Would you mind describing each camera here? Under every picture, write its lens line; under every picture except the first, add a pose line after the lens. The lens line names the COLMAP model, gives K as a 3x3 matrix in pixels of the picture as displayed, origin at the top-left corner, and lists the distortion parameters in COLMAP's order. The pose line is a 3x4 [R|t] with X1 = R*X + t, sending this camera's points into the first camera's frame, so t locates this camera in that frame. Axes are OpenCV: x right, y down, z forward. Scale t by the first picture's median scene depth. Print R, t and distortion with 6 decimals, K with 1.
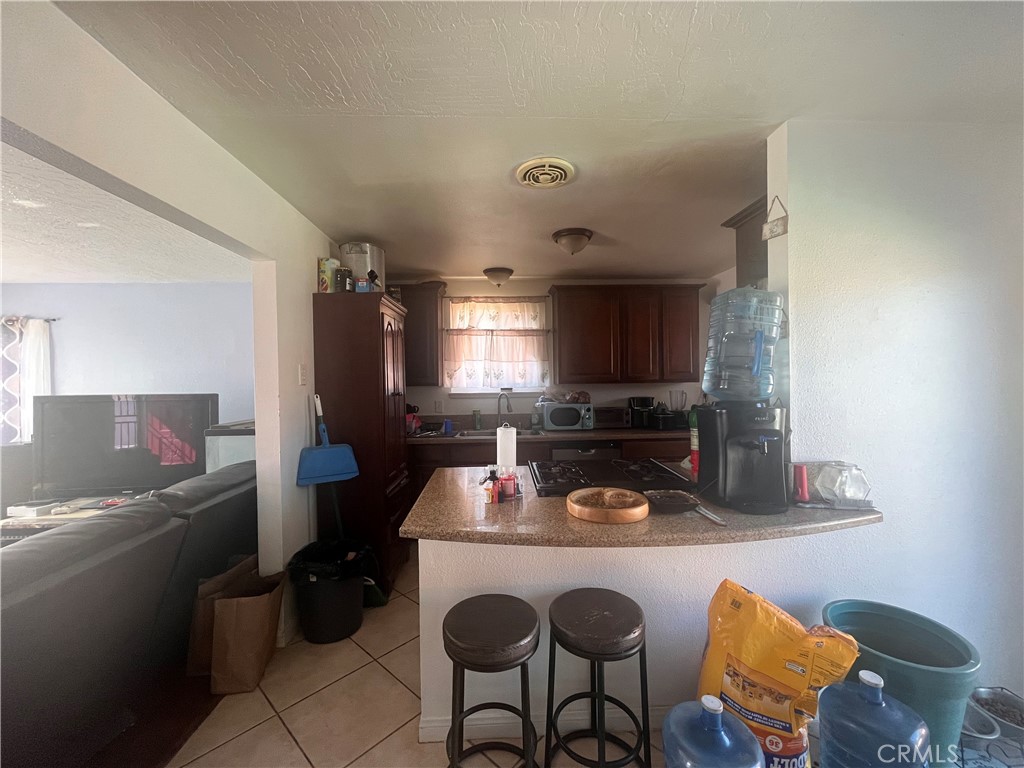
lens RADIAL K [[421.6, 0, 510.5], [0, 421.6, 383.6], [0, 0, 1]] dist [0.000036, -0.000068]
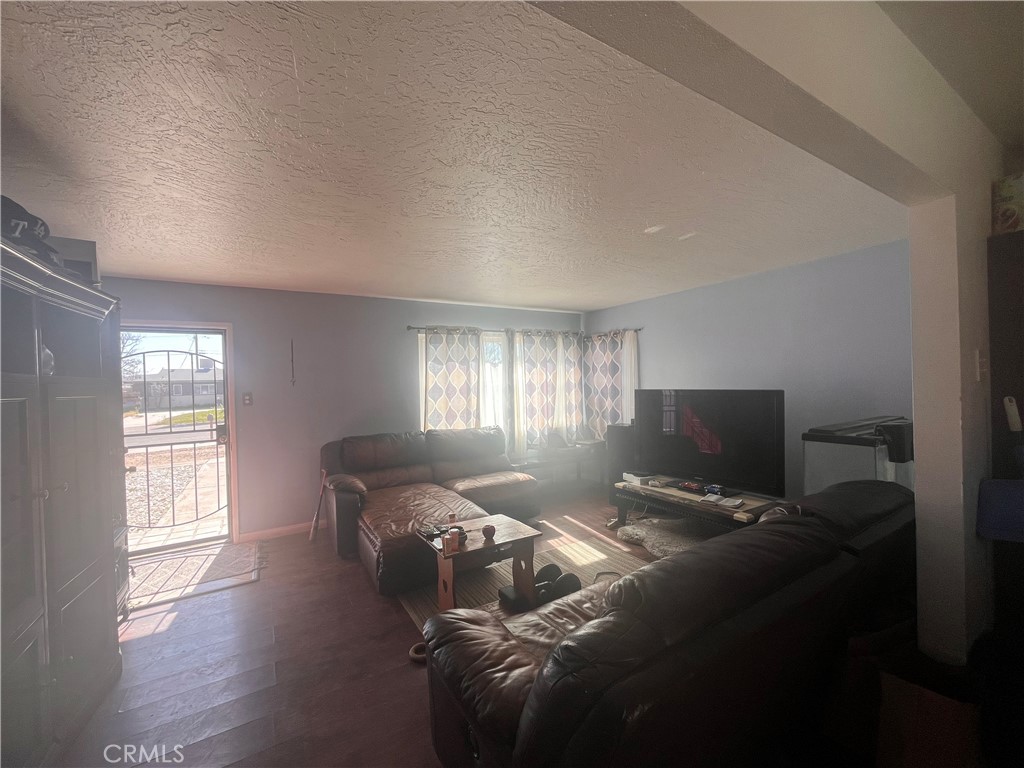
lens RADIAL K [[421.6, 0, 511.9], [0, 421.6, 385.7], [0, 0, 1]] dist [0.000036, -0.000068]
pose [[0.493732, 0.006848, -0.869587, -0.165248], [0.009836, 0.999861, 0.013458, -0.003096], [0.869559, -0.015197, 0.493596, 0.031951]]
